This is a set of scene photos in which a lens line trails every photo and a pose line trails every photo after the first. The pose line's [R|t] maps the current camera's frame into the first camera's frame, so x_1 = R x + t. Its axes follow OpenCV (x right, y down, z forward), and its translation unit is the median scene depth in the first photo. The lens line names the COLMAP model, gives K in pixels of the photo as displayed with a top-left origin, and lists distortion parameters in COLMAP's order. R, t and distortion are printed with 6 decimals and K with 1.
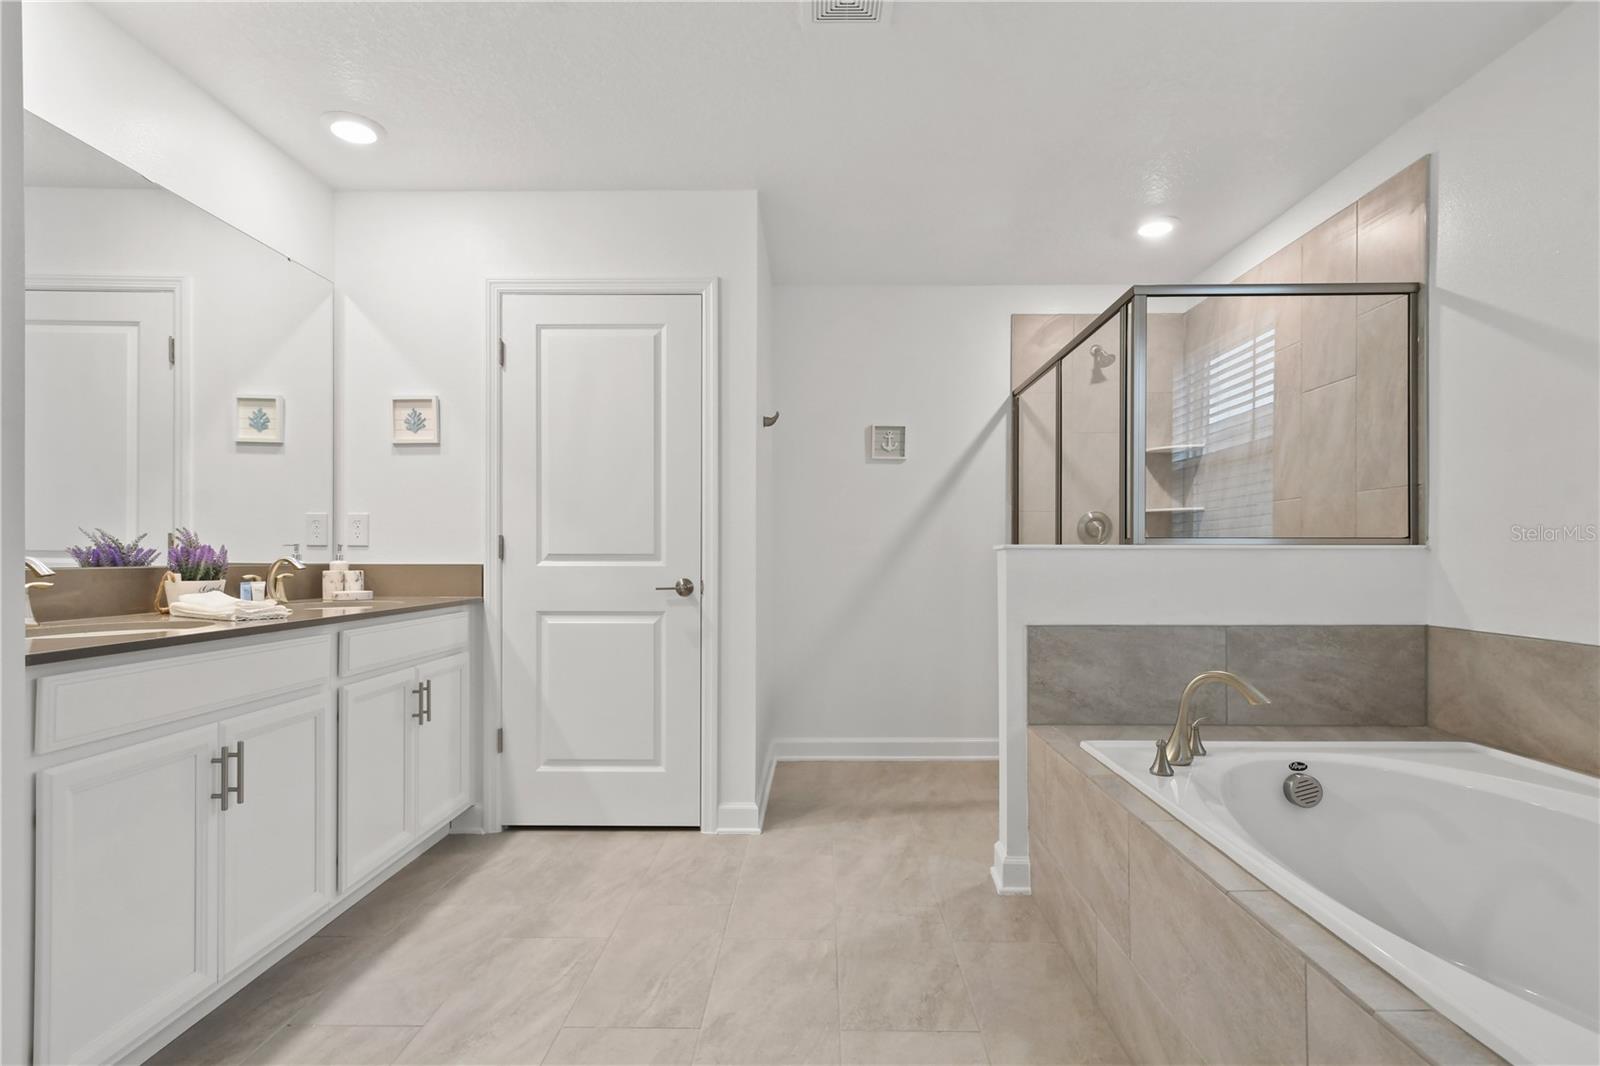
lens RADIAL K [[773.8, 0, 800.0], [0, 773.8, 533.0], [0, 0, 1]] dist [-0.000551, -0.000122]
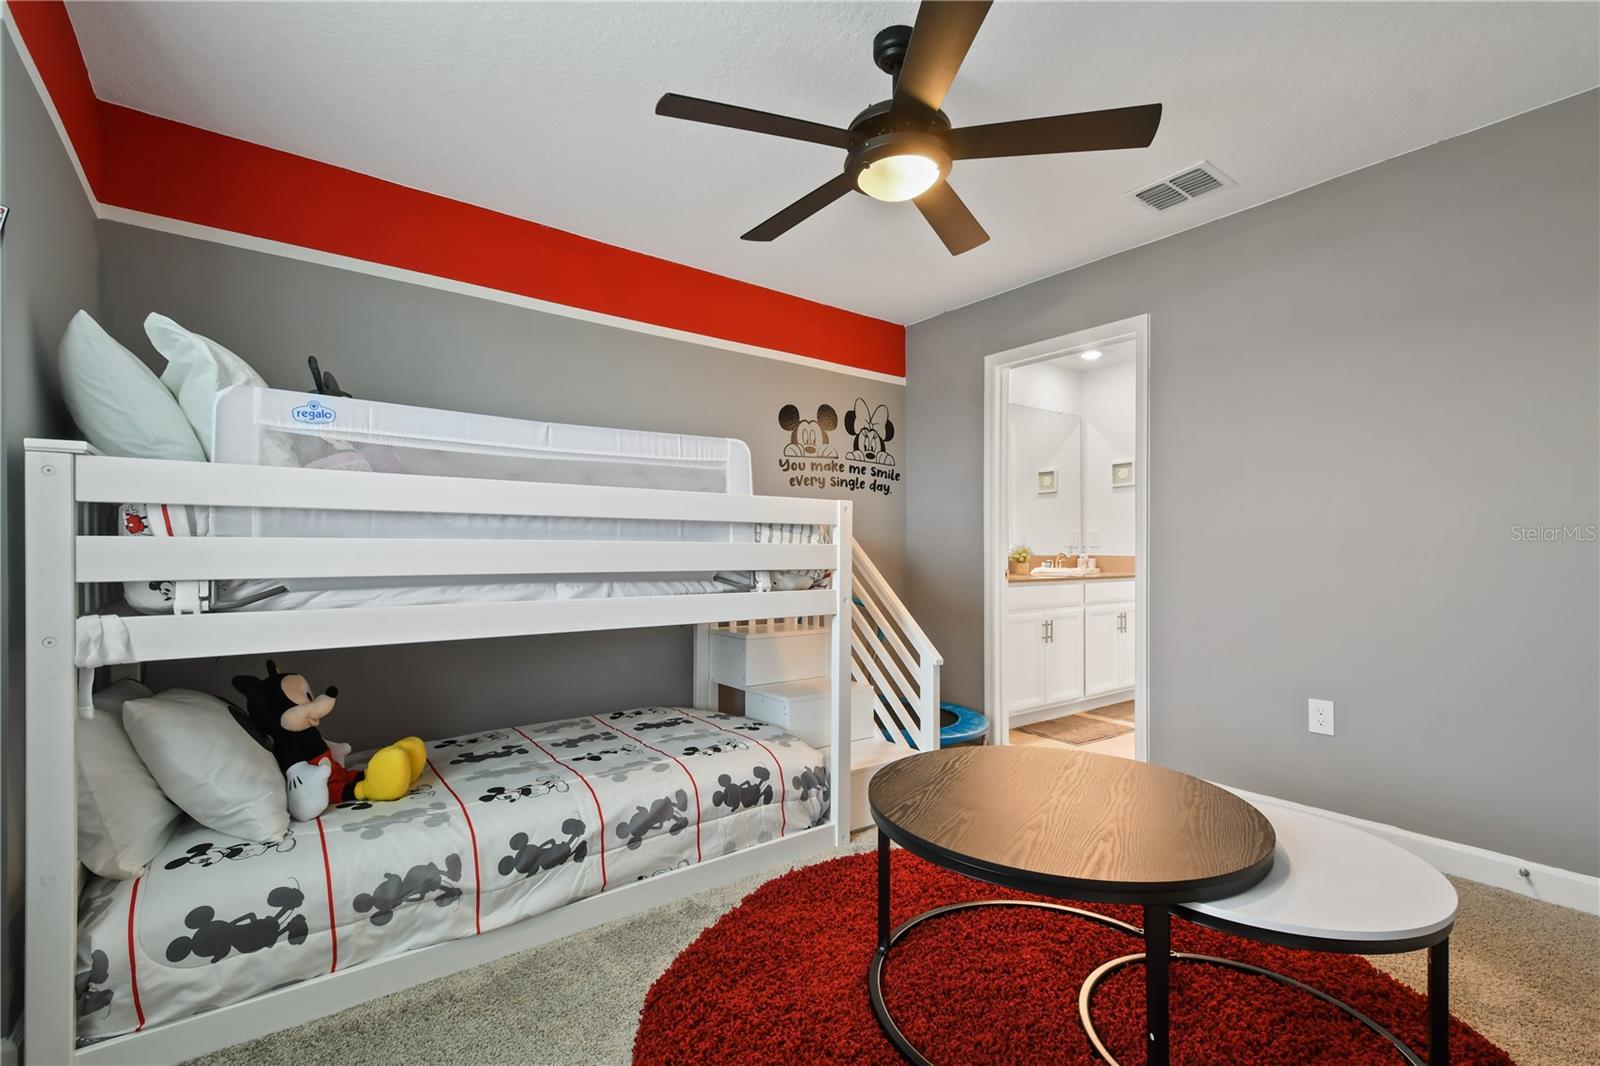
lens RADIAL K [[720.5, 0, 801.2], [0, 720.5, 548.6], [0, 0, 1]] dist [0.000215, 0.000016]
pose [[0.613317, 0.003146, -0.789830, 0.549260], [0.008164, 0.999913, 0.010322, -0.008744], [0.789794, -0.012779, 0.613239, -0.930801]]
